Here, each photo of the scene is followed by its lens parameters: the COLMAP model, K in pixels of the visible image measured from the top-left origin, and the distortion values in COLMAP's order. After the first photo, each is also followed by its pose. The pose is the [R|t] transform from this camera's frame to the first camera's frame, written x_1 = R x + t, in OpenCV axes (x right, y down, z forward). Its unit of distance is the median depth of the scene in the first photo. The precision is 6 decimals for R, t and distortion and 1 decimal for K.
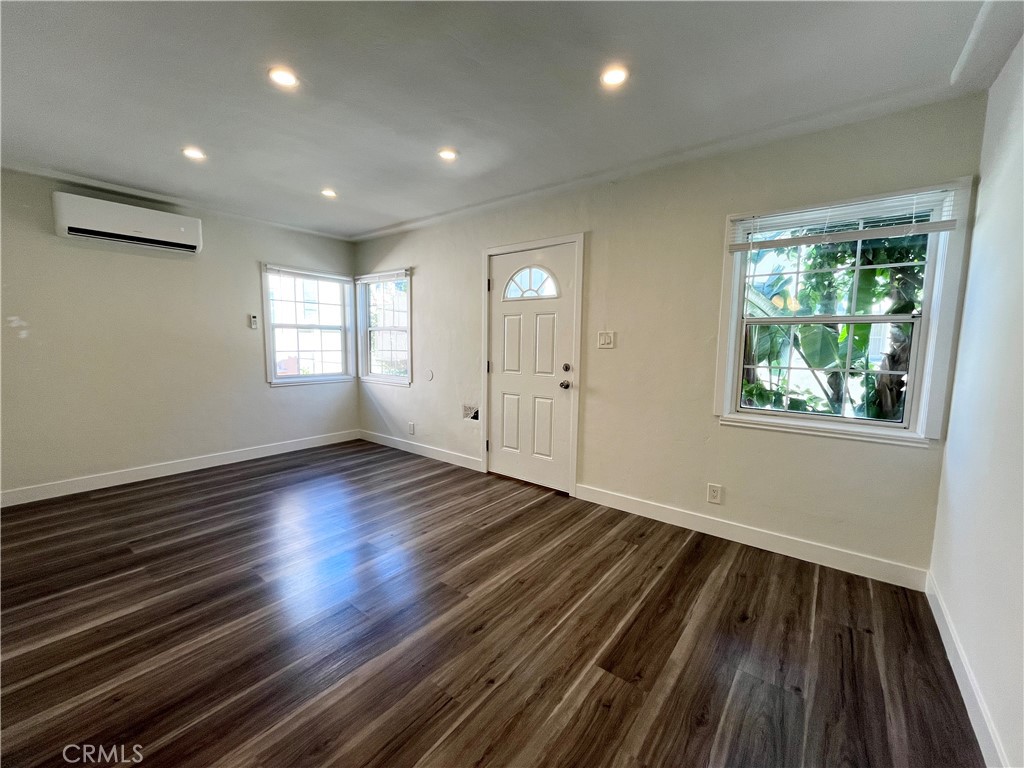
lens RADIAL K [[416.5, 0, 509.9], [0, 416.5, 385.9], [0, 0, 1]] dist [-0.000996, -0.000337]
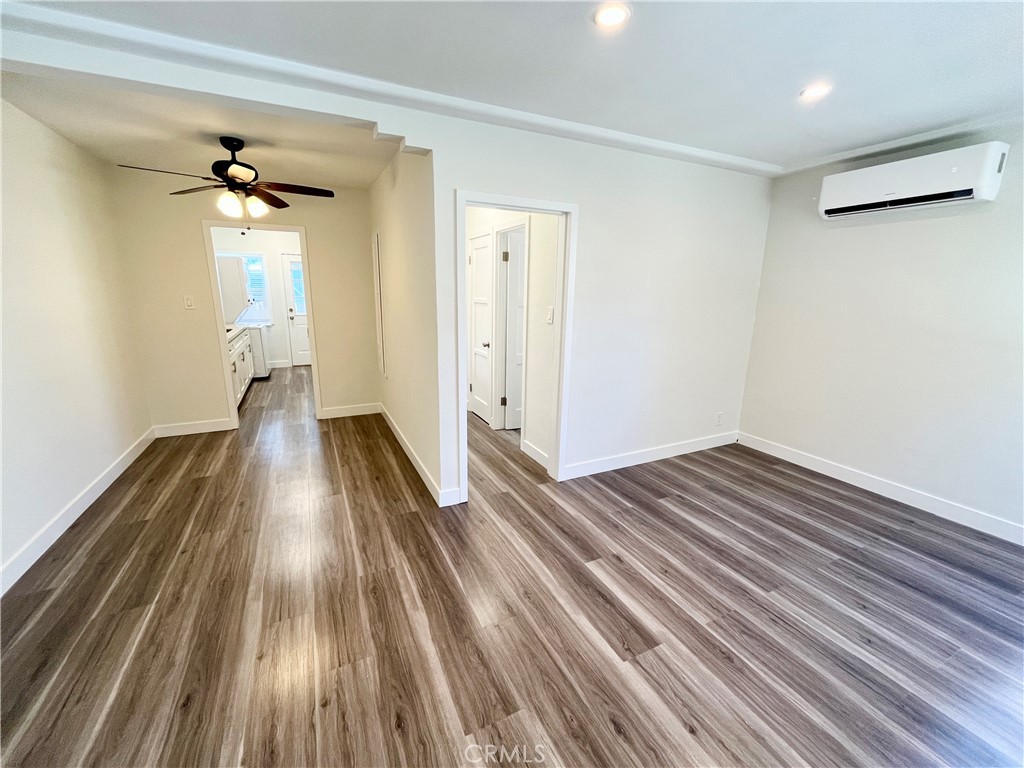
lens RADIAL K [[416.5, 0, 509.9], [0, 416.5, 385.9], [0, 0, 1]] dist [-0.000996, -0.000337]
pose [[-0.437935, 0.188595, -0.879002, 0.331948], [-0.113964, 0.958214, 0.262369, -0.209232], [0.891754, 0.215076, -0.398142, 1.119878]]
